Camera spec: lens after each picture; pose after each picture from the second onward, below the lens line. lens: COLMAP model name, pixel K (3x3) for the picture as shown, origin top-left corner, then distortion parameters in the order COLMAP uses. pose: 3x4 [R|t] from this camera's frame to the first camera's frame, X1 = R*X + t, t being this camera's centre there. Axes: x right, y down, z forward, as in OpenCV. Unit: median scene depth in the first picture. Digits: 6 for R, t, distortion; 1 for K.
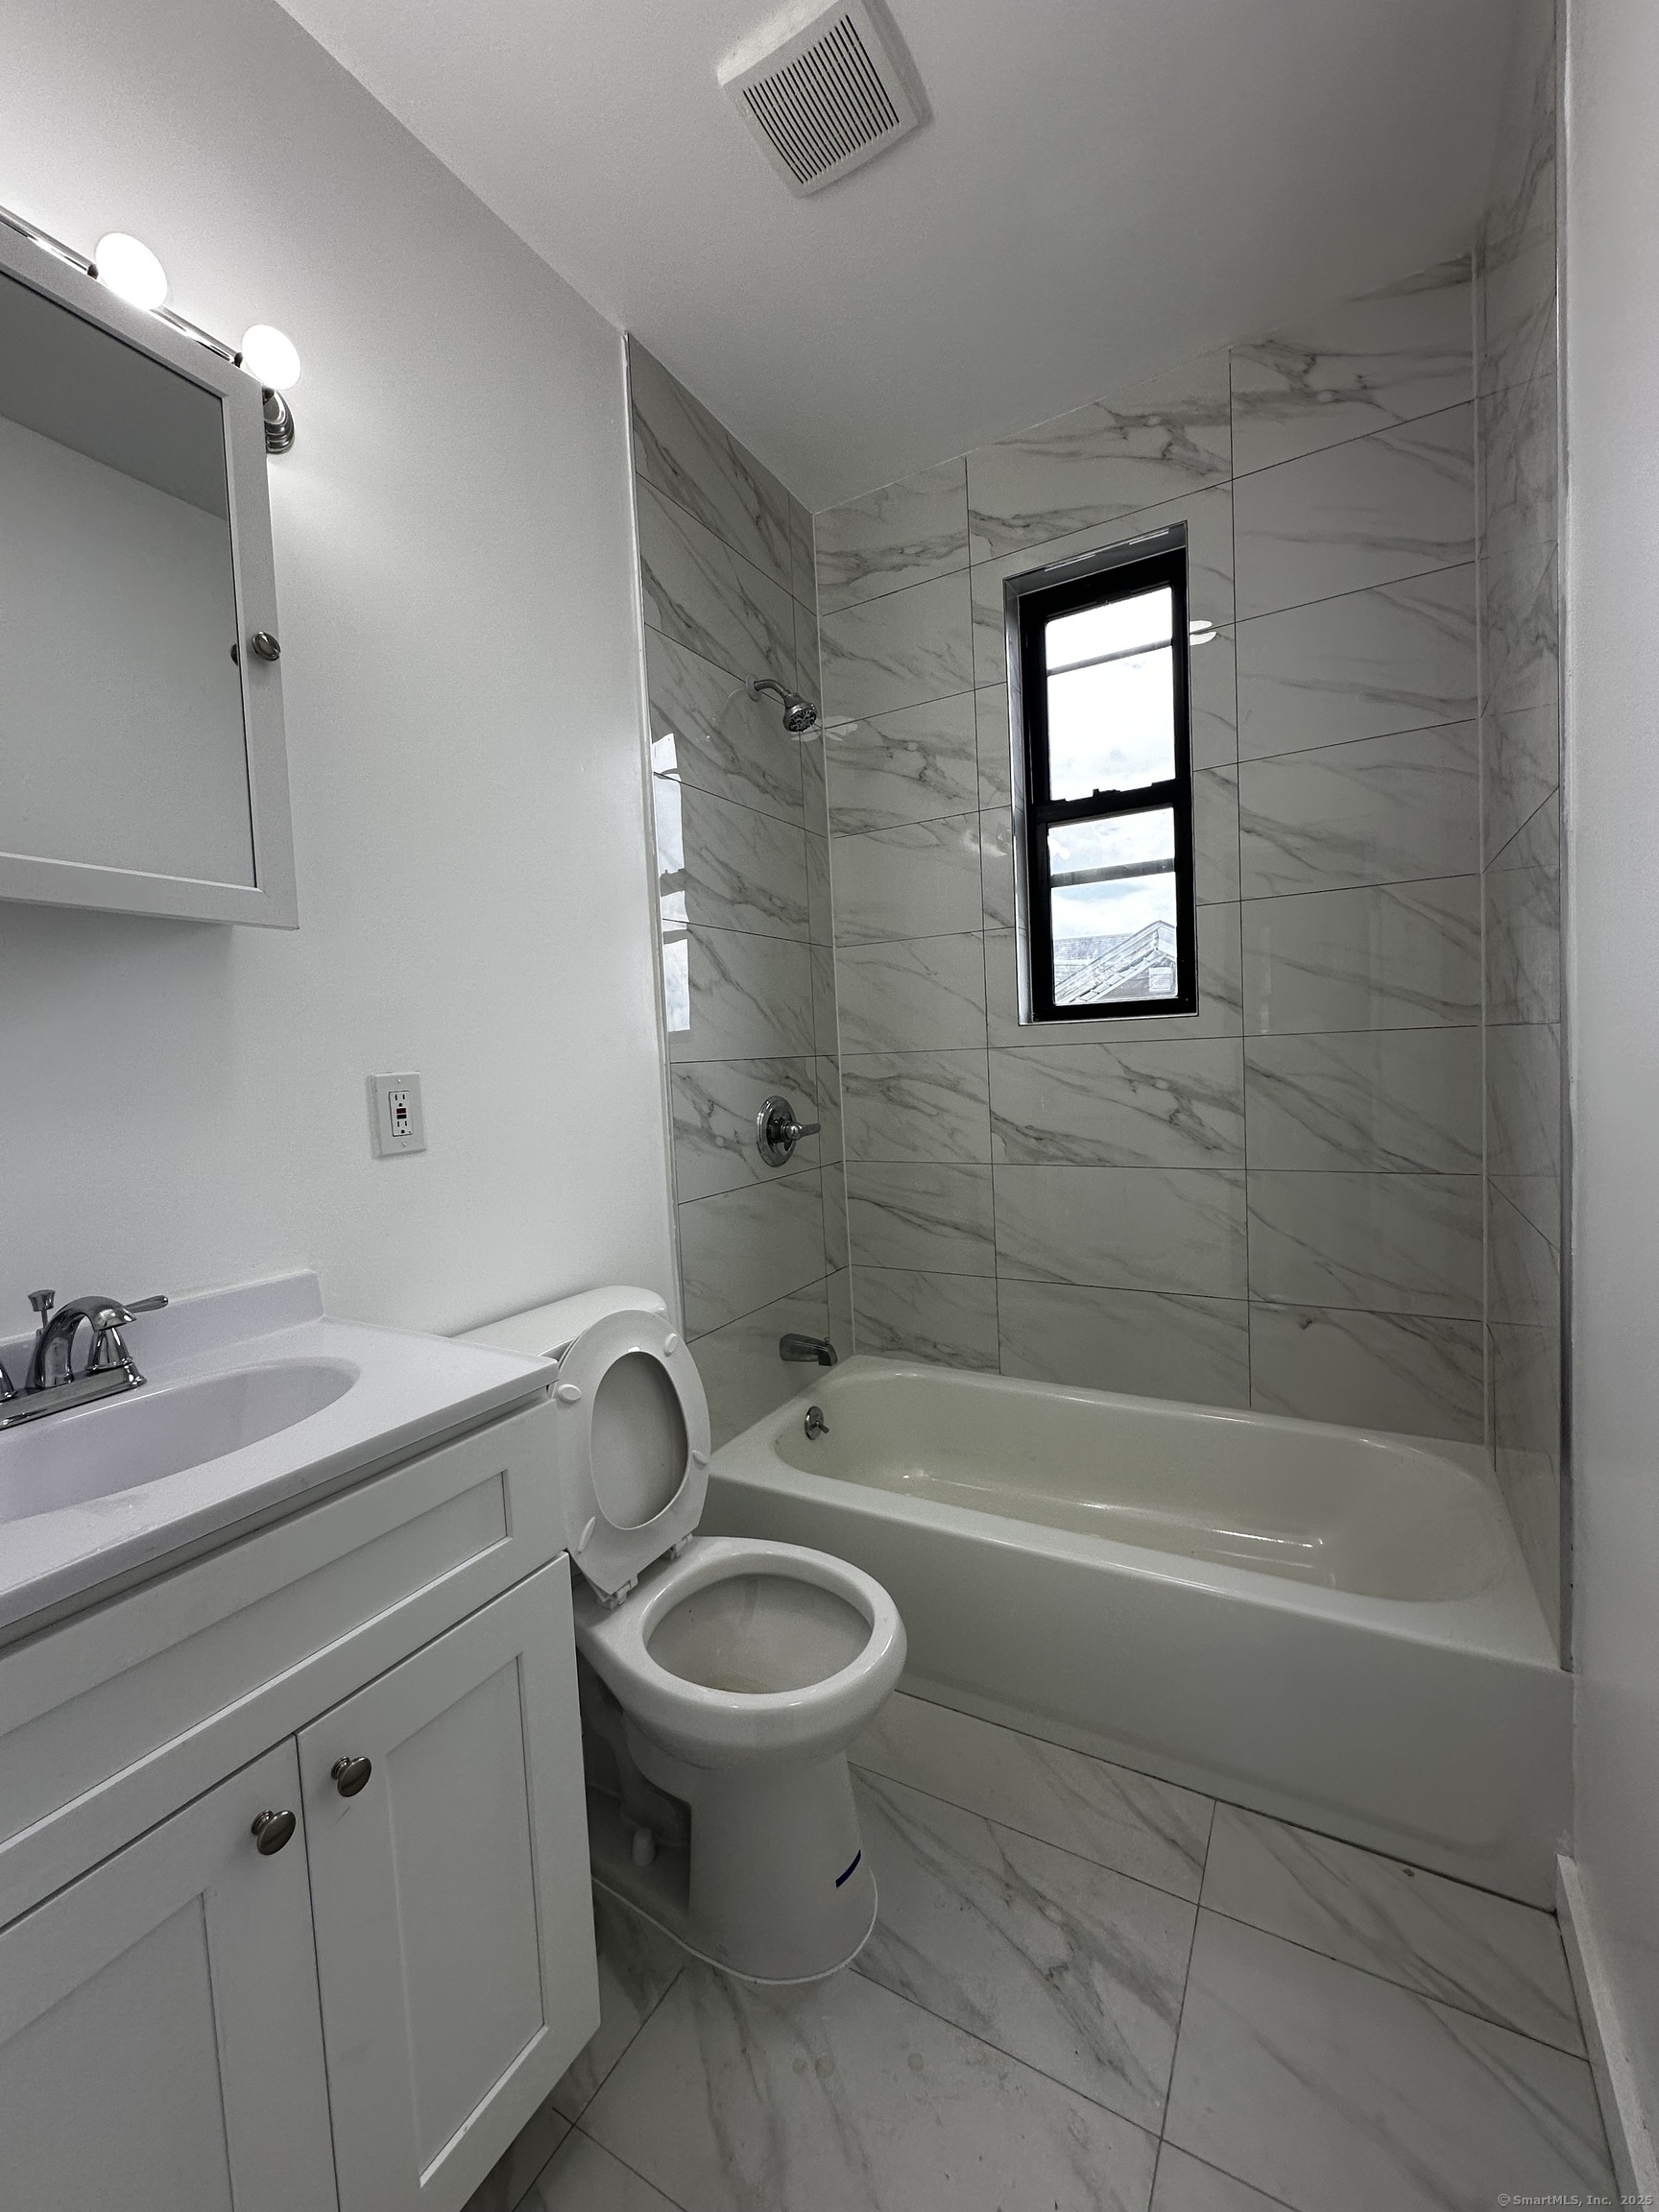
lens RADIAL K [[883.3, 0, 831.5], [0, 883.3, 1103.5], [0, 0, 1]] dist [-0.002663, 0.000694]
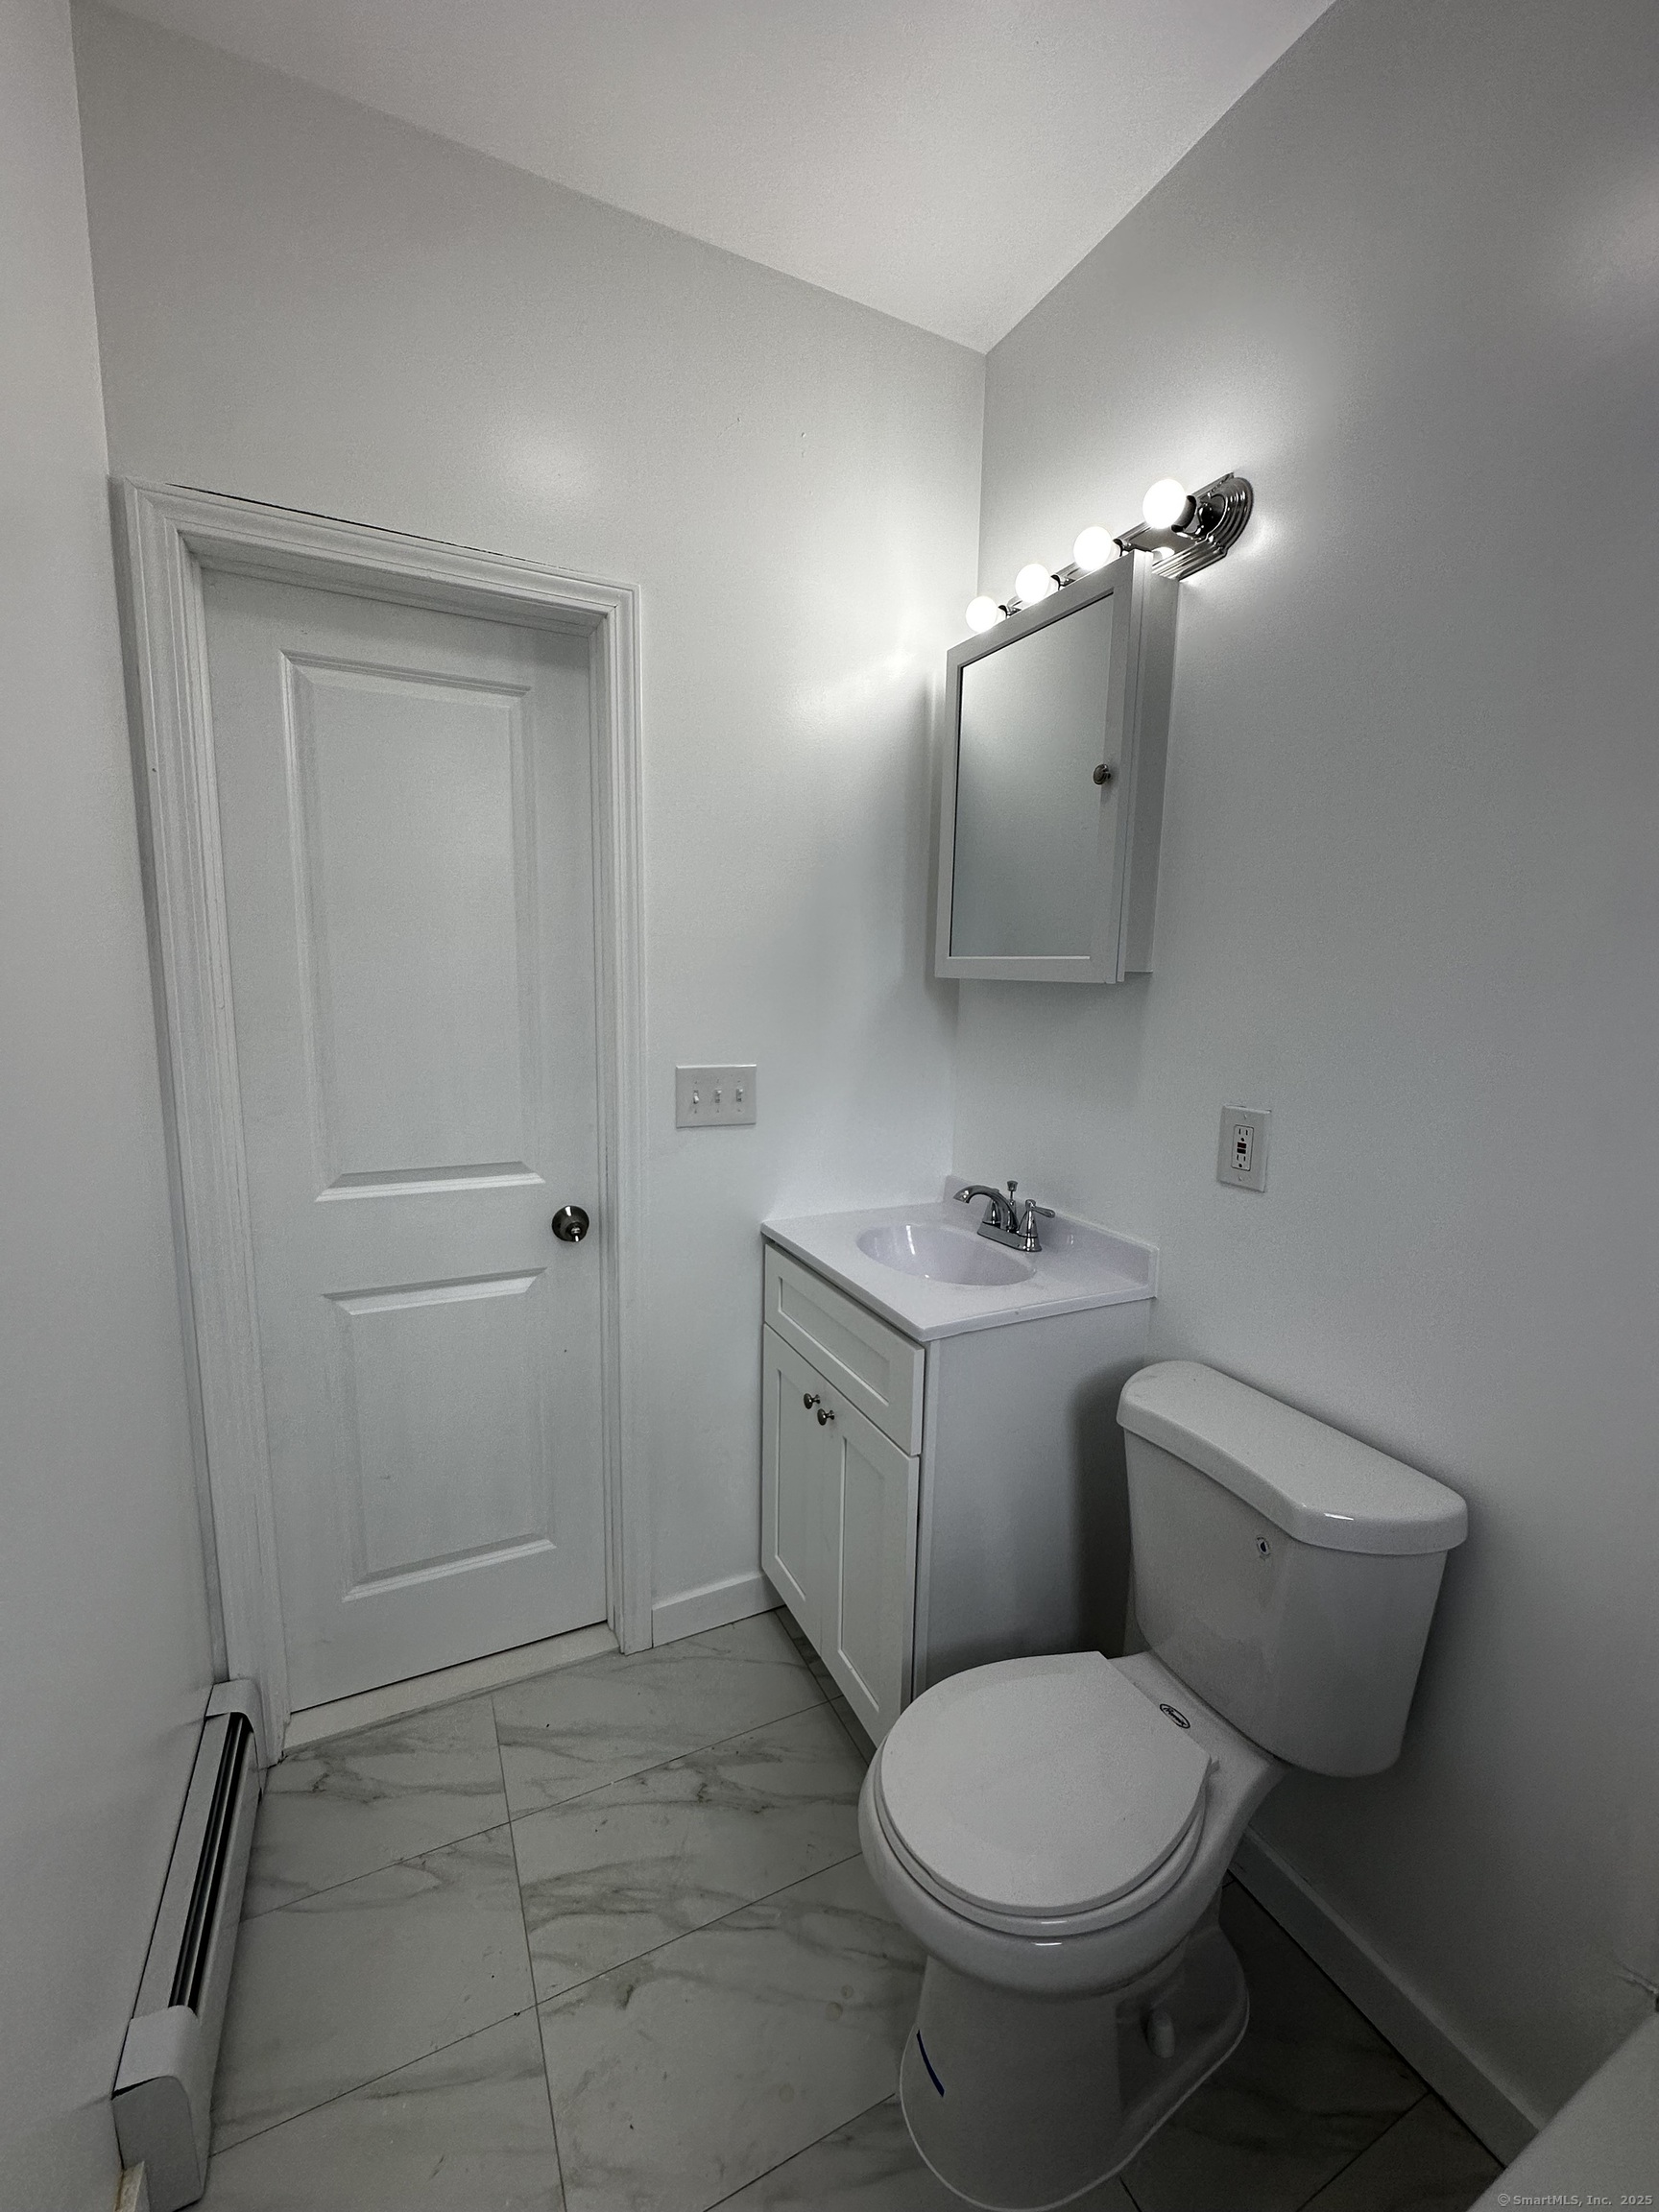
lens RADIAL K [[883.3, 0, 831.5], [0, 883.3, 1103.5], [0, 0, 1]] dist [-0.002663, 0.000694]
pose [[-0.554154, 0.149640, -0.818853, 0.680268], [-0.038940, 0.977972, 0.205070, -0.259994], [0.831503, 0.145527, -0.536121, 1.302026]]
